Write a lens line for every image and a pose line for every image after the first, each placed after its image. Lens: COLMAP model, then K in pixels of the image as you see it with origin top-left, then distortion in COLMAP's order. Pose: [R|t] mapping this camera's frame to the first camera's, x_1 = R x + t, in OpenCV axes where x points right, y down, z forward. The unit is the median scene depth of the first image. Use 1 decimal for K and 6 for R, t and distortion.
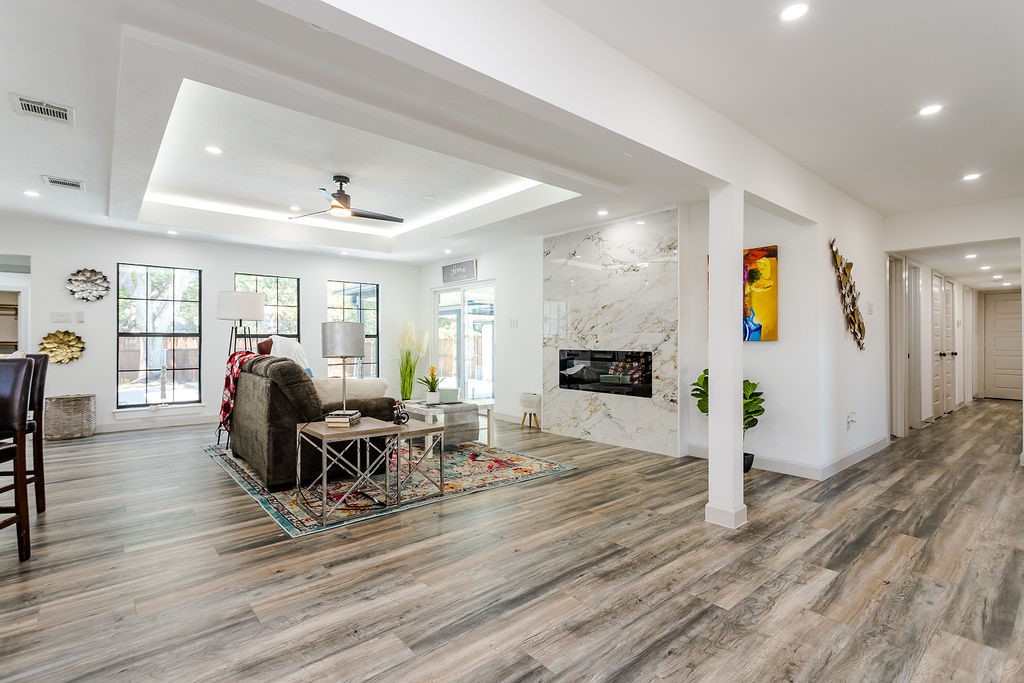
lens RADIAL K [[486.4, 0, 510.6], [0, 486.4, 338.7], [0, 0, 1]] dist [-0.002110, 0.003257]
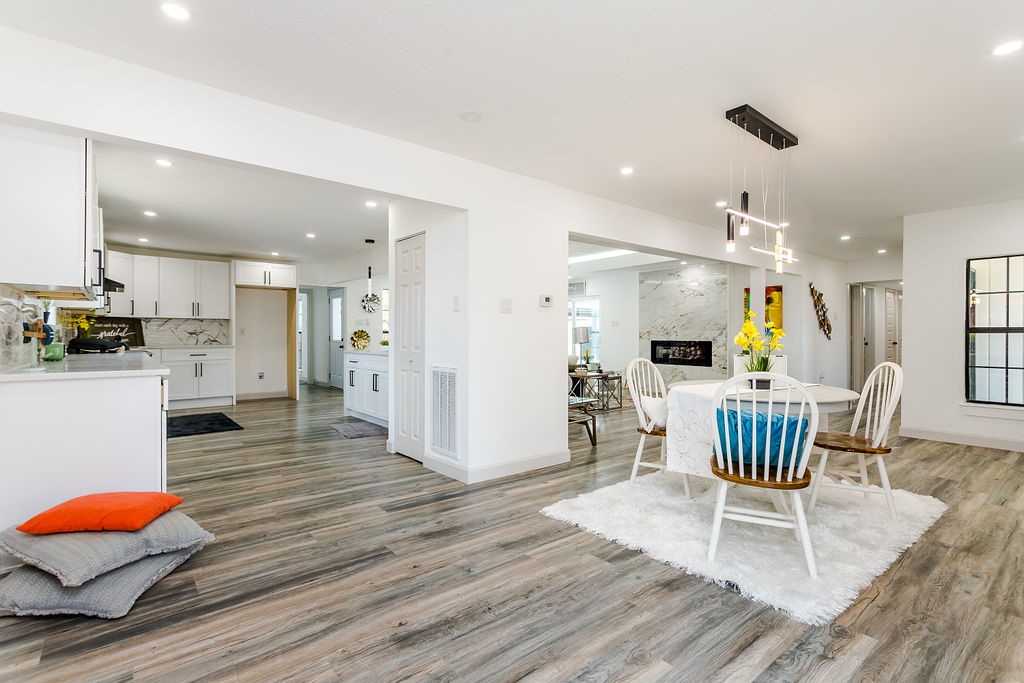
lens RADIAL K [[486.4, 0, 509.3], [0, 486.4, 335.0], [0, 0, 1]] dist [-0.002110, 0.003257]
pose [[0.999657, -0.002941, -0.026015, -0.416046], [0.003070, 0.999983, 0.004949, -0.006793], [0.026000, -0.005027, 0.999649, -0.822859]]
